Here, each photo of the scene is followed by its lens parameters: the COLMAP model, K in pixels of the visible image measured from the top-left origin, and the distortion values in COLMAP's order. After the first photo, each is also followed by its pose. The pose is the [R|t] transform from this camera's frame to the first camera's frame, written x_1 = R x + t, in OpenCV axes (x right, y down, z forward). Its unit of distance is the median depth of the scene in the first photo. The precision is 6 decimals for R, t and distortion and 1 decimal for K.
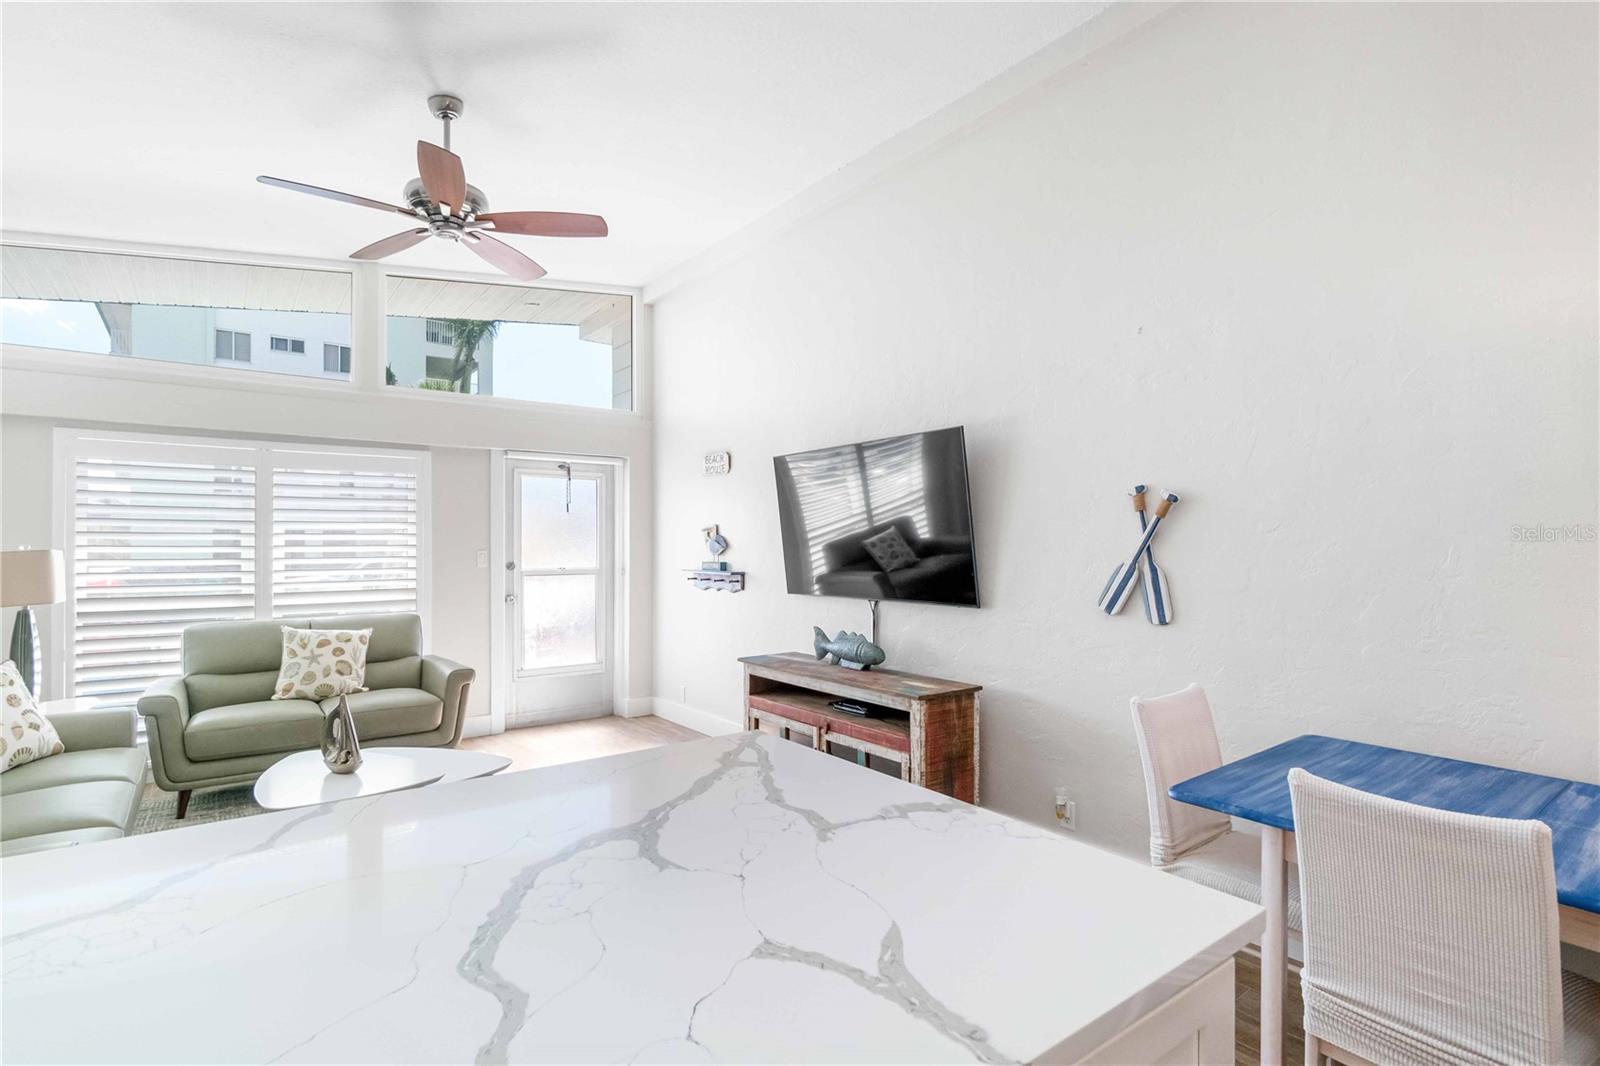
lens RADIAL K [[770.5, 0, 787.8], [0, 770.5, 541.4], [0, 0, 1]] dist [-0.003846, -0.000912]
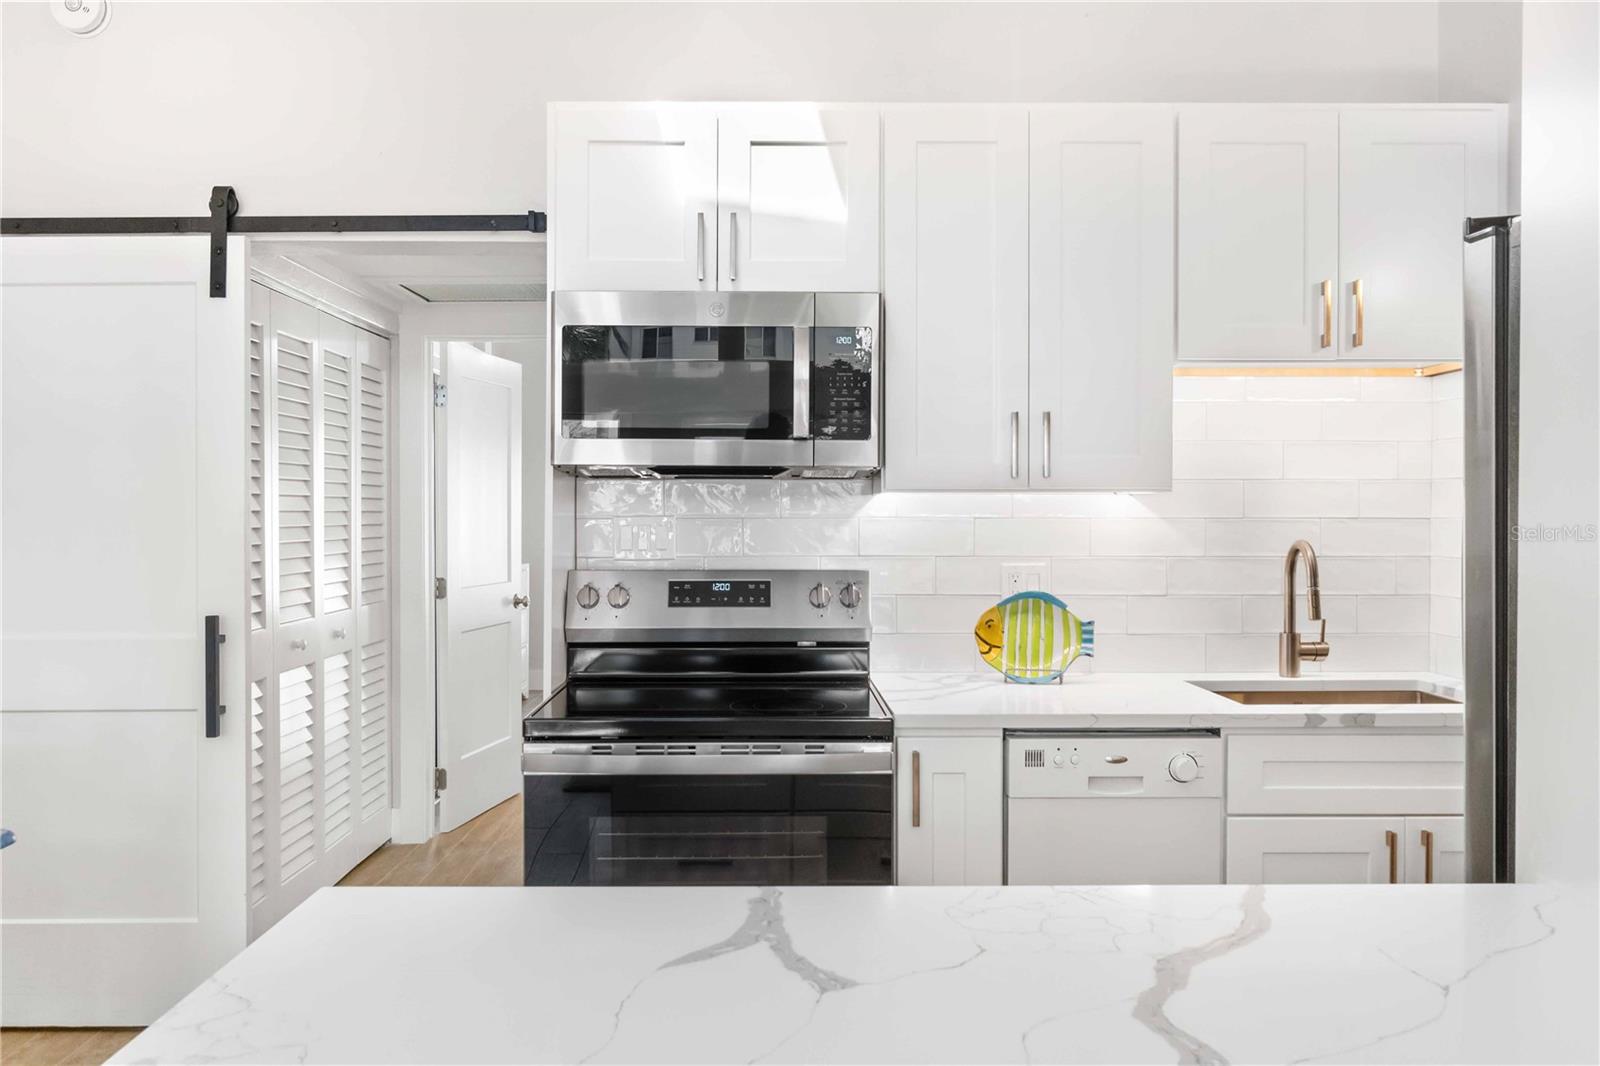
lens RADIAL K [[1208.8, 0, 778.1], [0, 1208.8, 507.7], [0, 0, 1]] dist [0.003890, 0.000575]
pose [[-0.804551, 0.004585, 0.593865, -0.140337], [-0.001254, 0.999955, -0.009419, 0.009938], [-0.593882, -0.008323, -0.804509, 0.396759]]
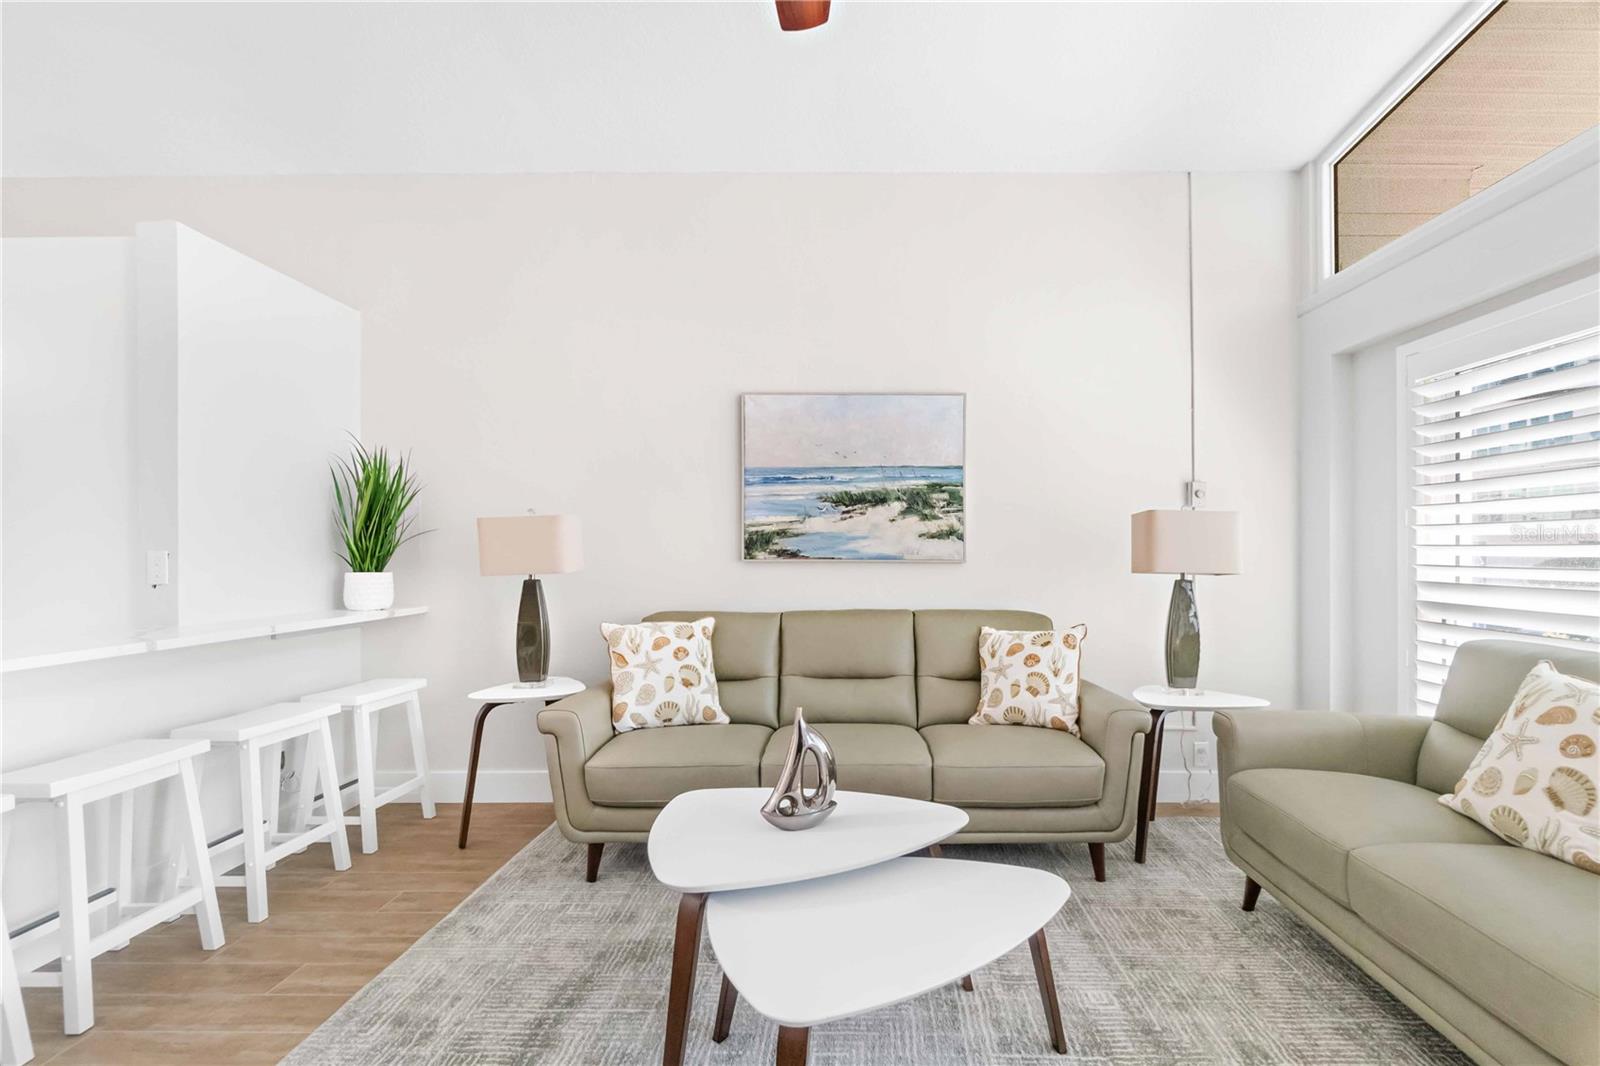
lens RADIAL K [[743.2, 0, 845.4], [0, 743.2, 550.8], [0, 0, 1]] dist [-0.004777, -0.000484]
pose [[-0.602054, -0.000613, -0.798455, -0.059075], [0.004293, 0.999983, -0.004005, 0.046742], [0.798444, -0.005838, -0.602041, 0.965018]]
